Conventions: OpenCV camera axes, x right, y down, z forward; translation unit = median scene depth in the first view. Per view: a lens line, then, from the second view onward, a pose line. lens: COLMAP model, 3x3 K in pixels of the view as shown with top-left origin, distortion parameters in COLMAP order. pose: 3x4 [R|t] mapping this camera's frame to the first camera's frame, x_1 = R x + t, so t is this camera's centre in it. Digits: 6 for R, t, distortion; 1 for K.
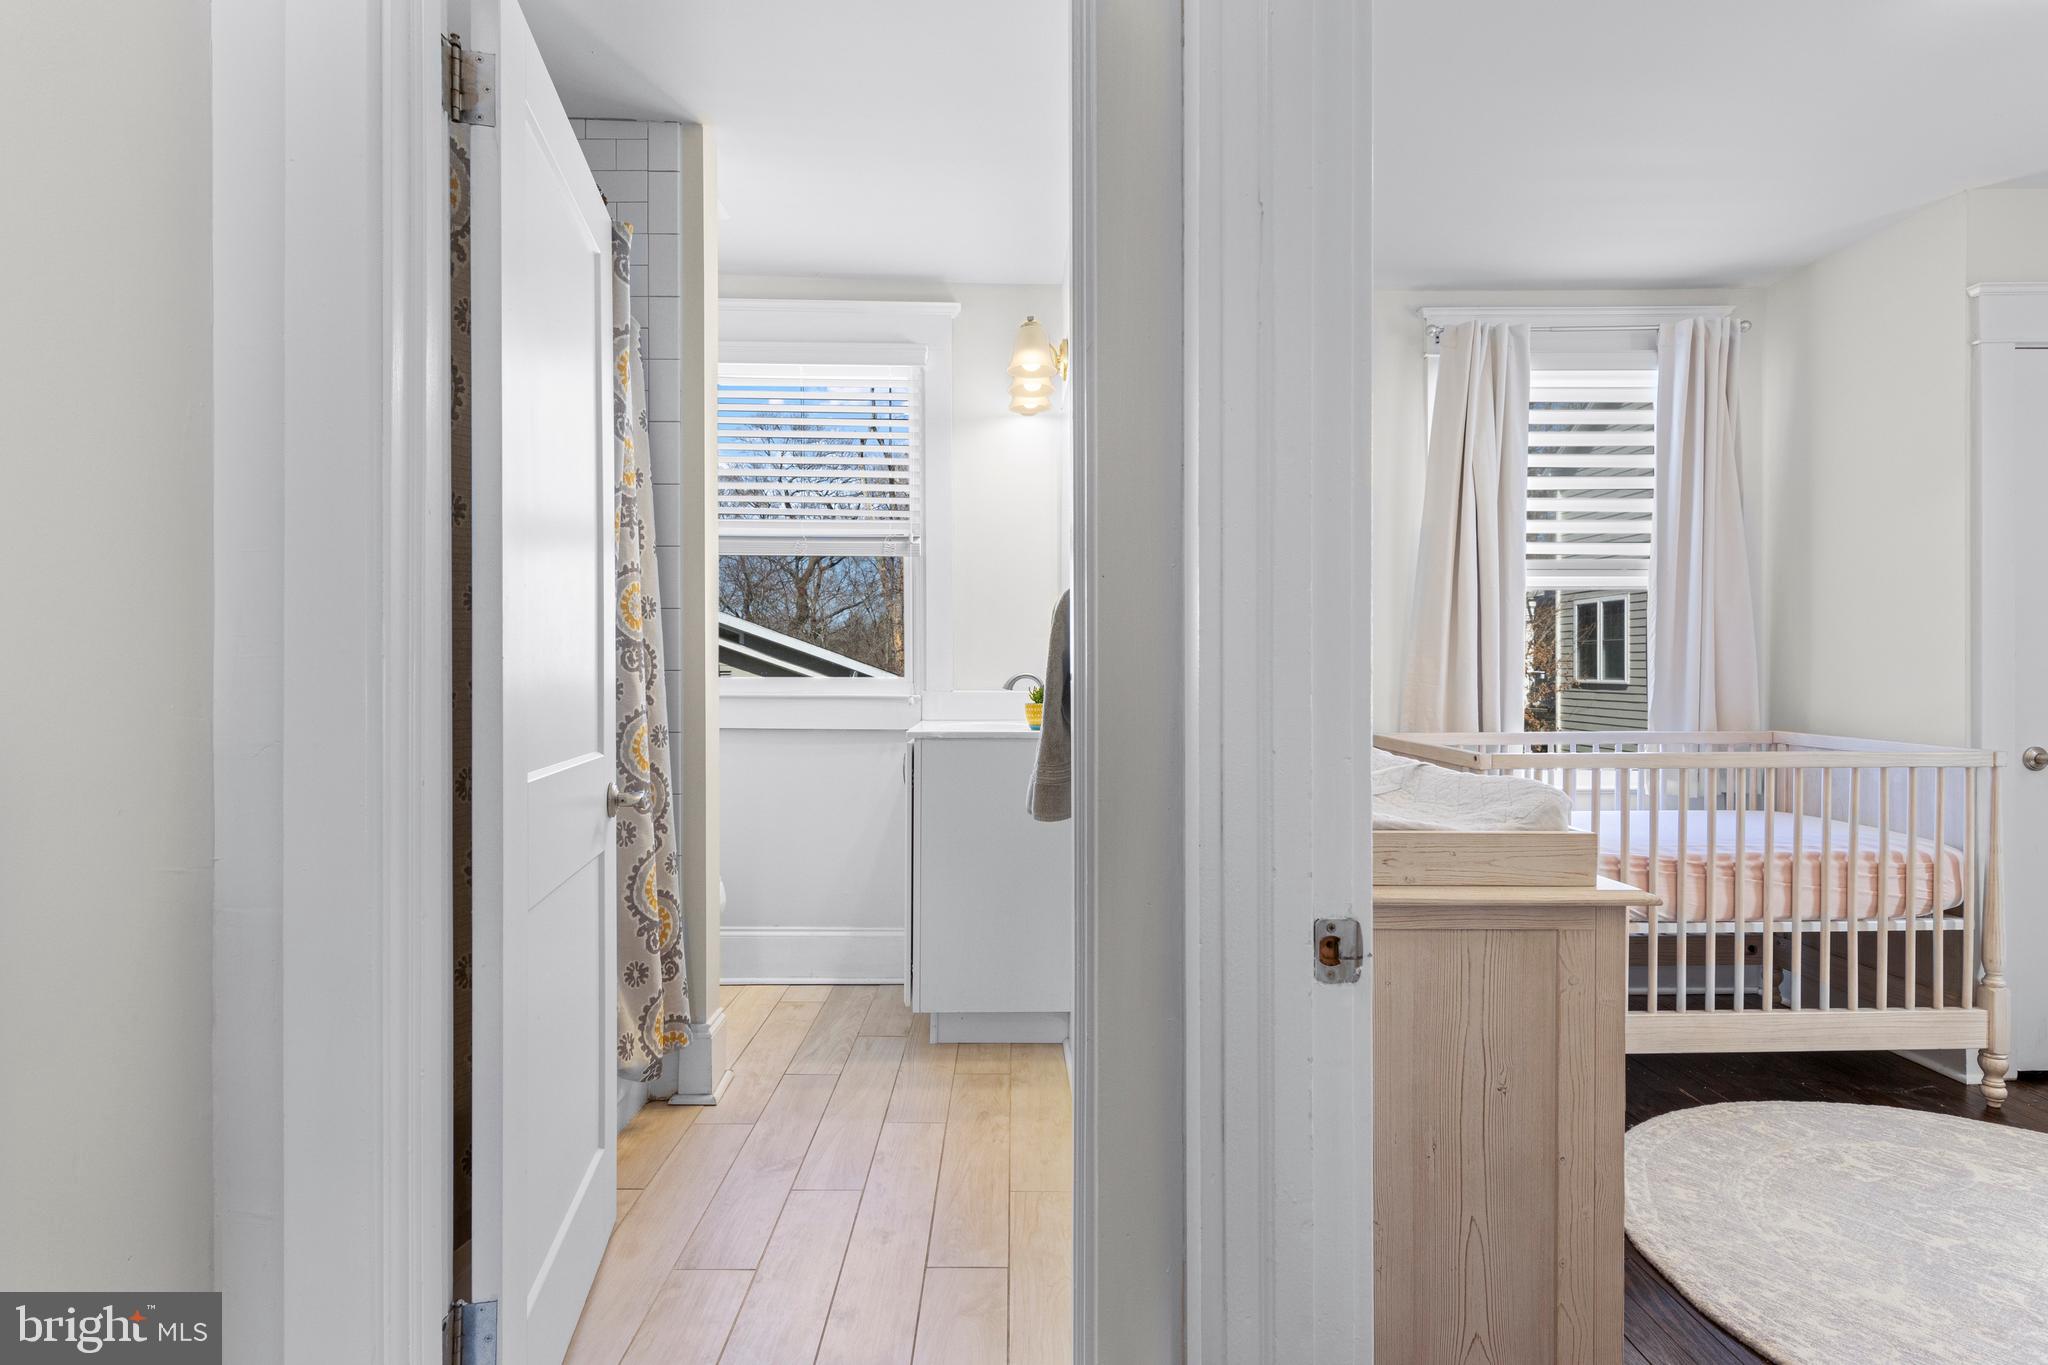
lens RADIAL K [[1044.1, 0, 1026.3], [0, 1044.1, 673.7], [0, 0, 1]] dist [0.014895, -0.005988]
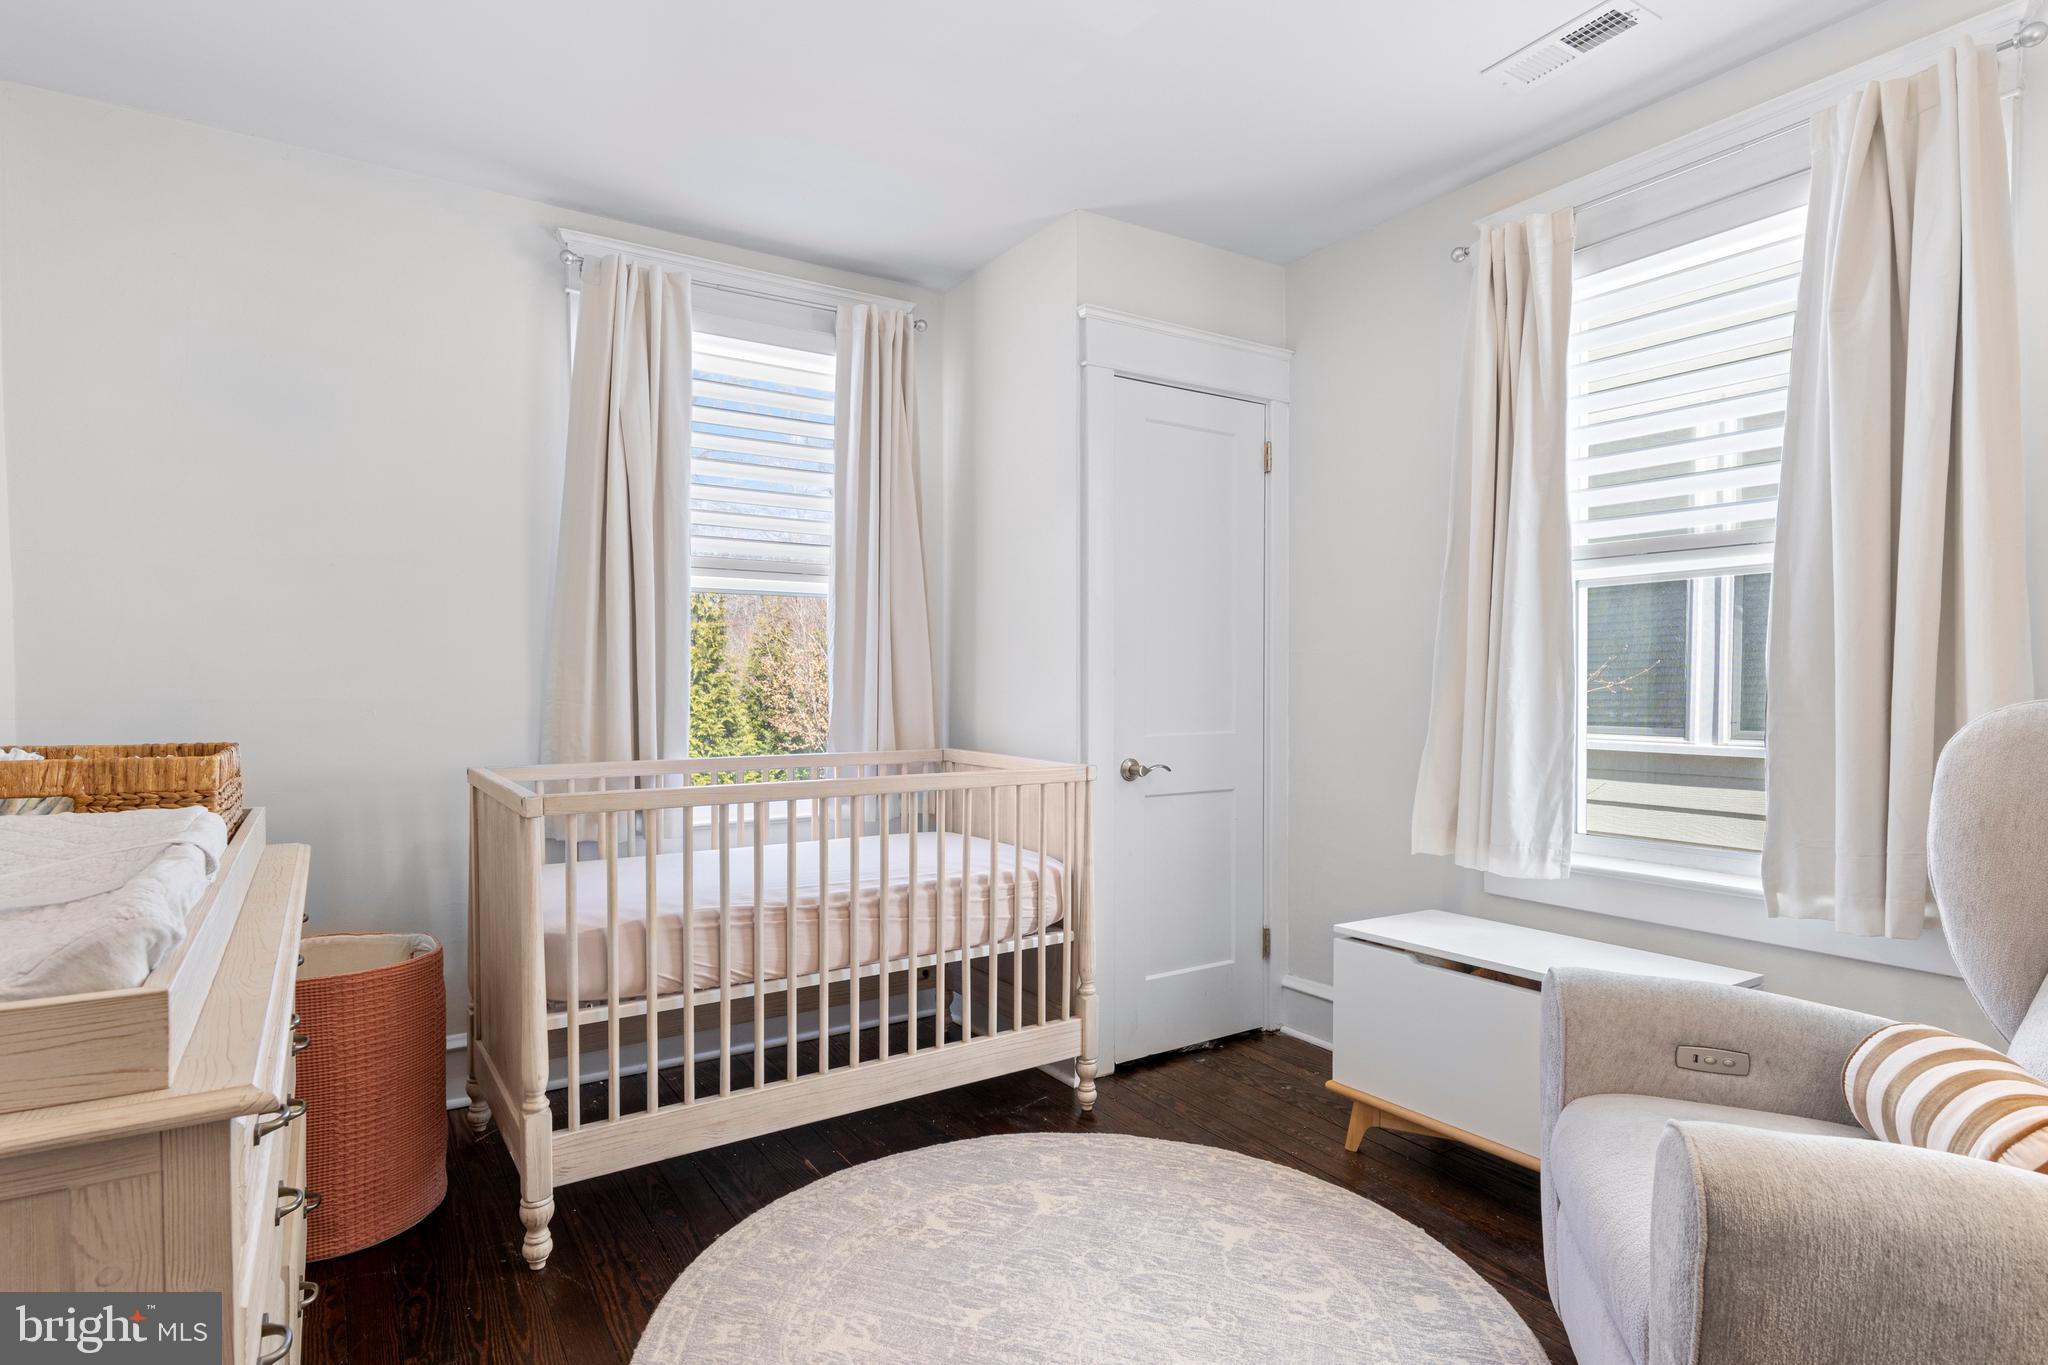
lens RADIAL K [[1044.1, 0, 1028.5], [0, 1044.1, 728.1], [0, 0, 1]] dist [0.014895, -0.005988]
pose [[0.850015, -0.019926, 0.526382, 0.337013], [0.001798, 0.999388, 0.034928, 0.001749], [-0.526756, -0.028743, 0.849531, 0.170235]]
